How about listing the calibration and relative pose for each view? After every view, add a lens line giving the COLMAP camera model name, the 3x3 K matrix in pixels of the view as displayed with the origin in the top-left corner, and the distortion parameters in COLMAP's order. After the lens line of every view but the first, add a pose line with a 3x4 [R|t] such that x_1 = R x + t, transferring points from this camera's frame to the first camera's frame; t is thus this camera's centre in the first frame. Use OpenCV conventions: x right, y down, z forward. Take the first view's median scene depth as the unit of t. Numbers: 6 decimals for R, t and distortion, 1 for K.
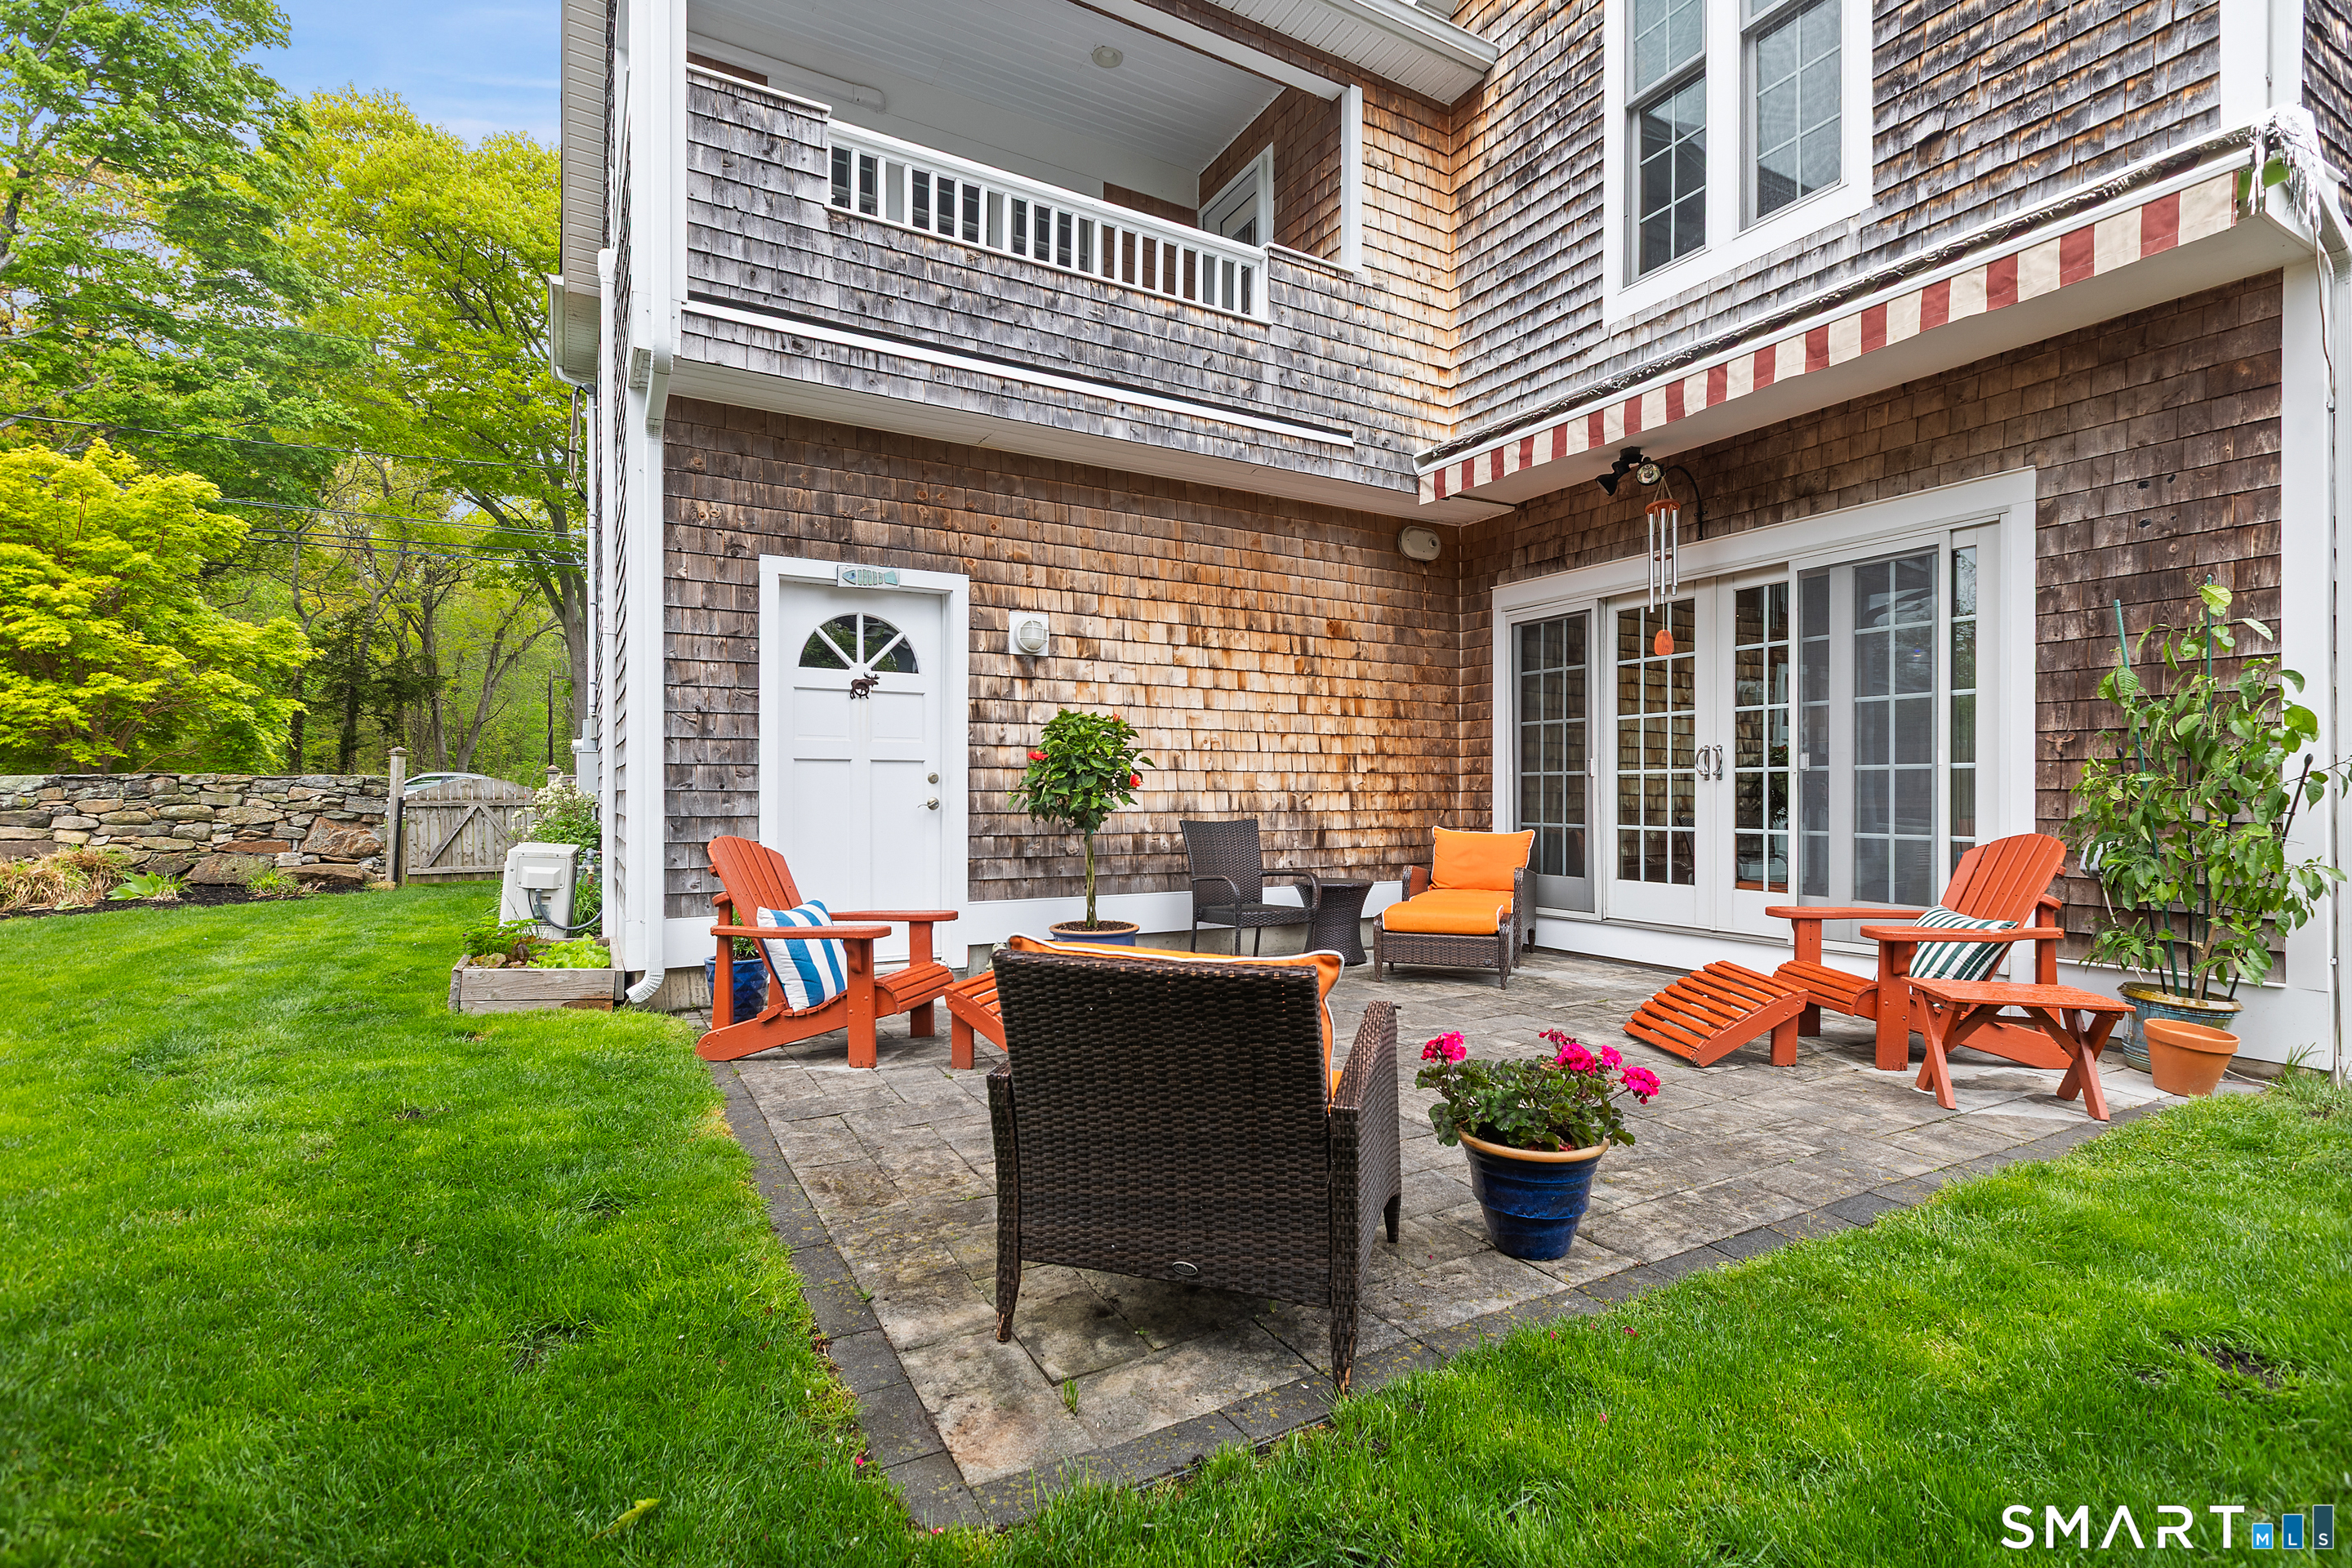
lens RADIAL K [[1081.6, 0, 1167.6], [0, 1081.6, 784.9], [0, 0, 1]] dist [-0.000681, -0.000552]
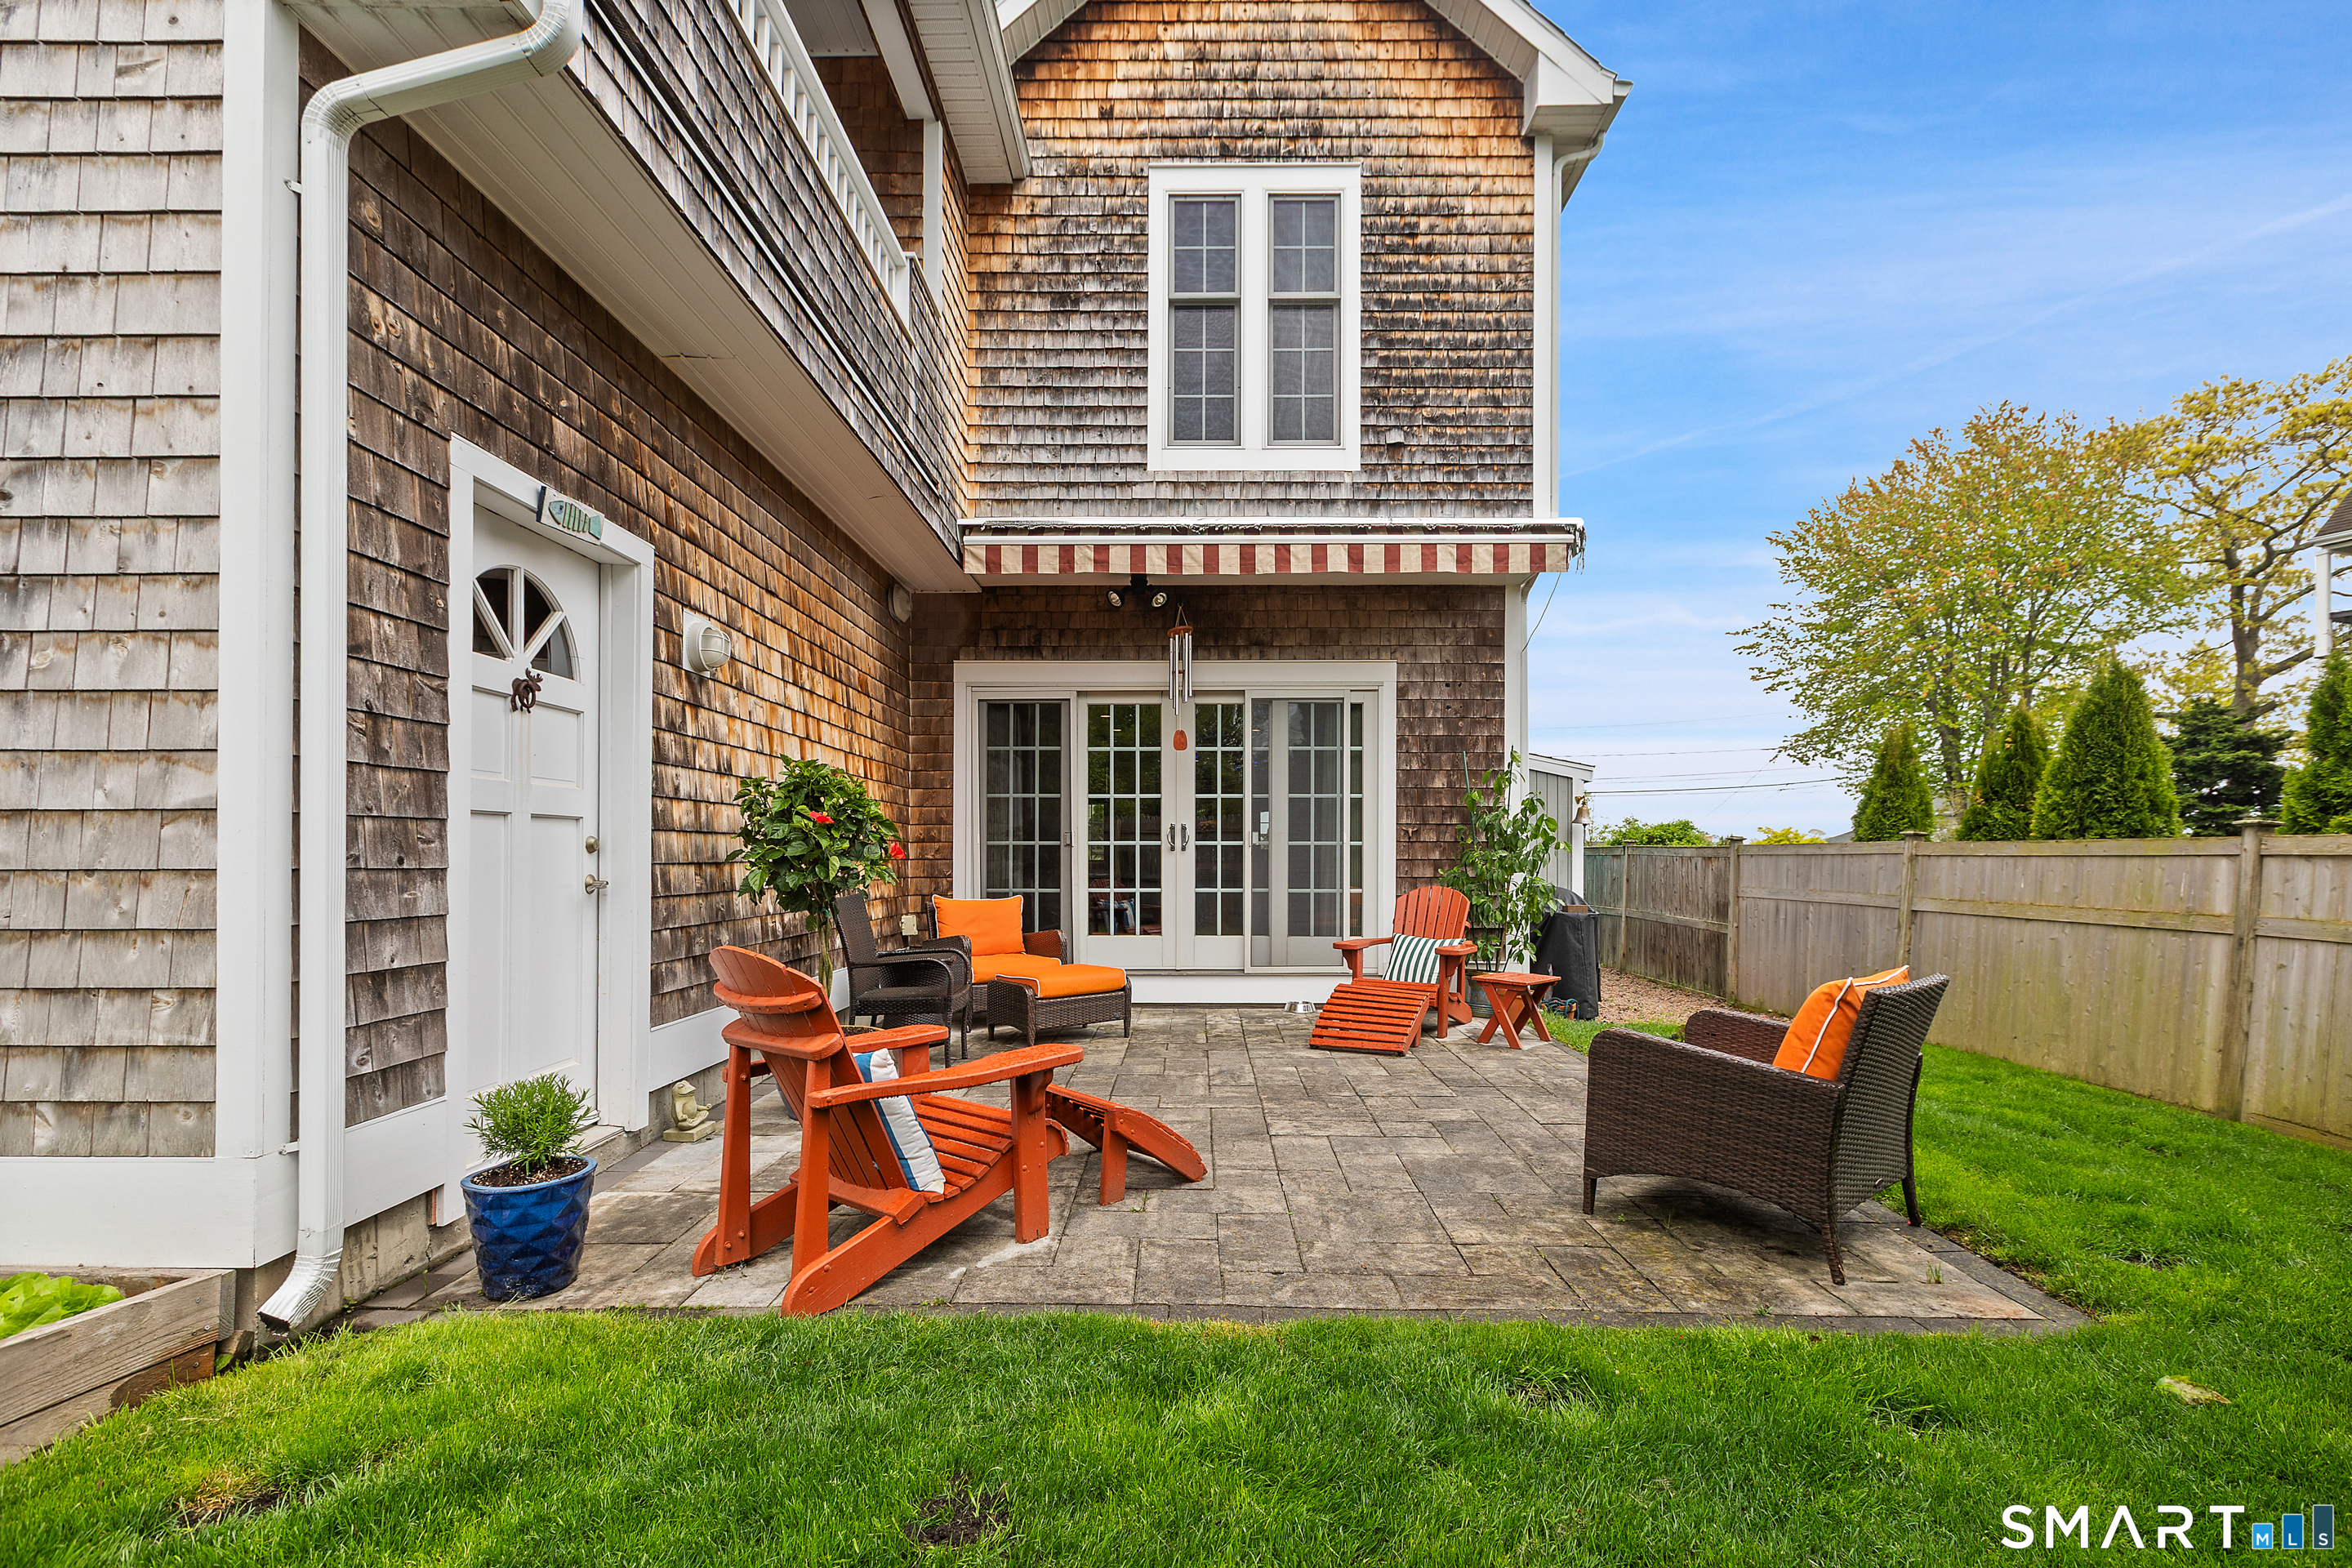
lens RADIAL K [[1086.2, 0, 1196.6], [0, 1086.2, 836.6], [0, 0, 1]] dist [0.005378, 0.000236]
pose [[0.483371, 0.014617, 0.875293, -0.678966], [-0.008513, 0.999892, -0.011996, -0.006723], [-0.875374, -0.001653, 0.483443, 0.411894]]
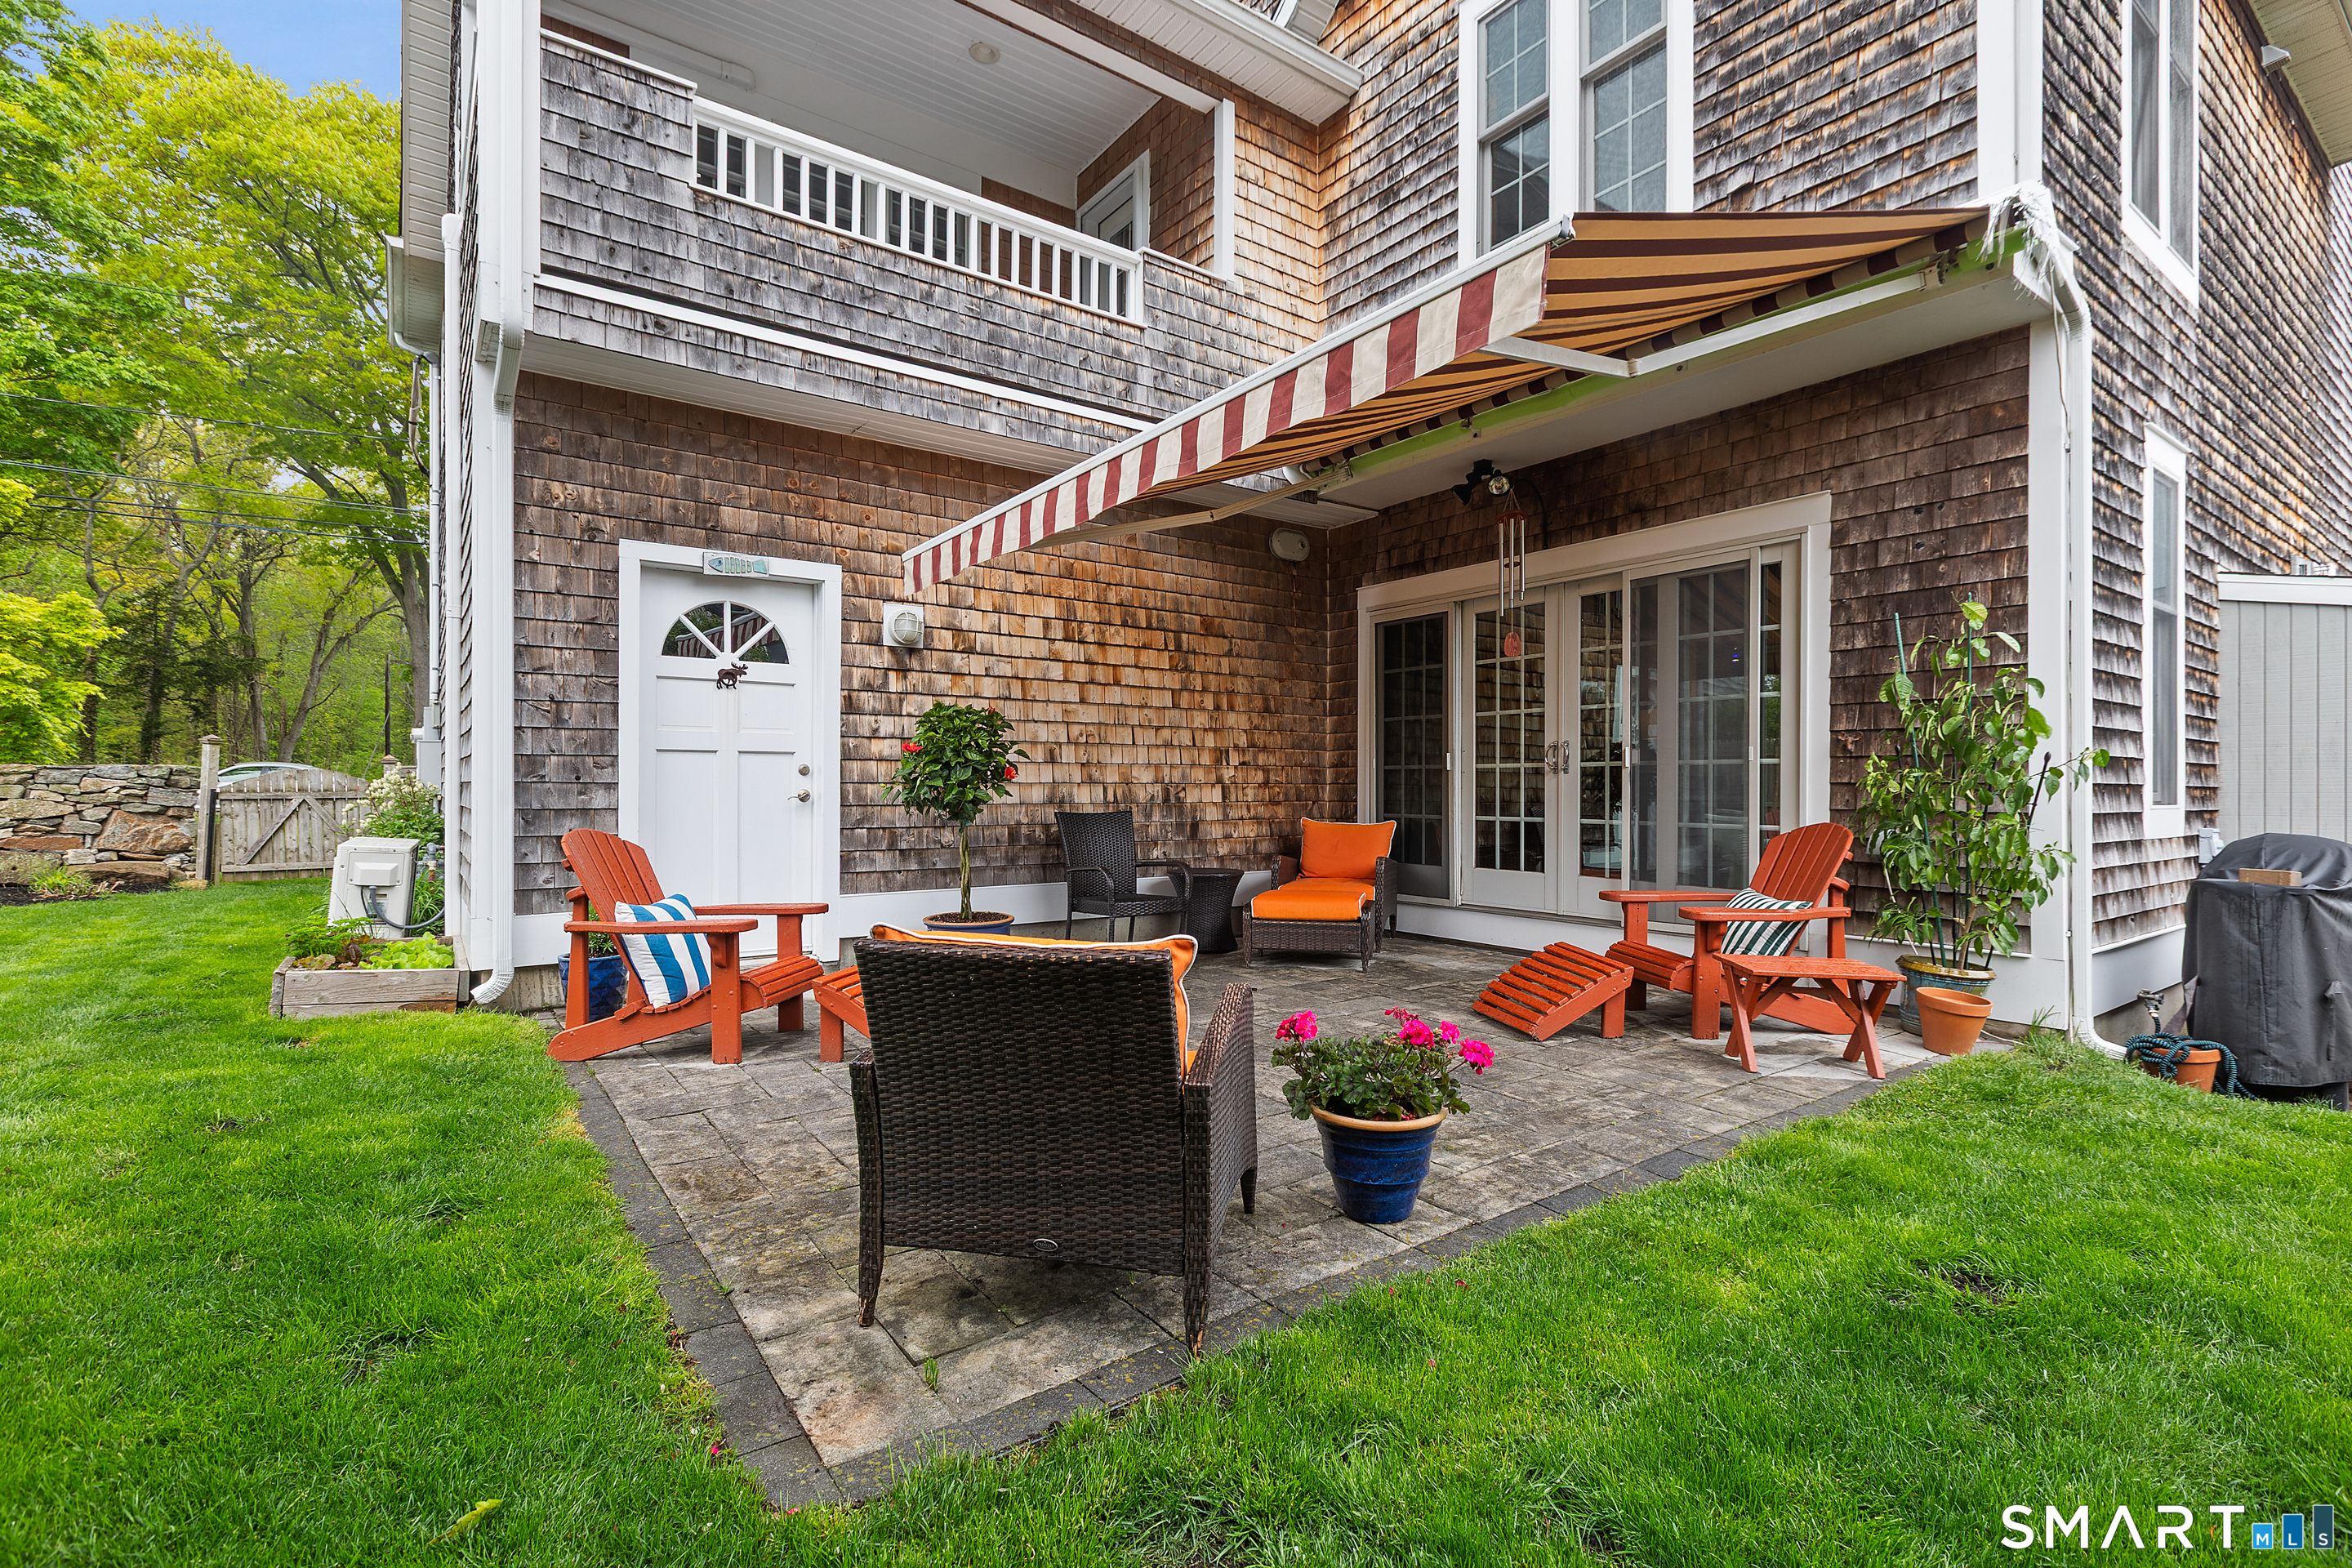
lens RADIAL K [[1070.7, 0, 1172.5], [0, 1070.7, 776.9], [0, 0, 1]] dist [-0.000502, -0.000918]
pose [[0.993472, 0.001921, 0.114057, 0.007134], [-0.001875, 0.999998, -0.000510, -0.000028], [-0.114058, 0.000293, 0.993474, -0.011390]]
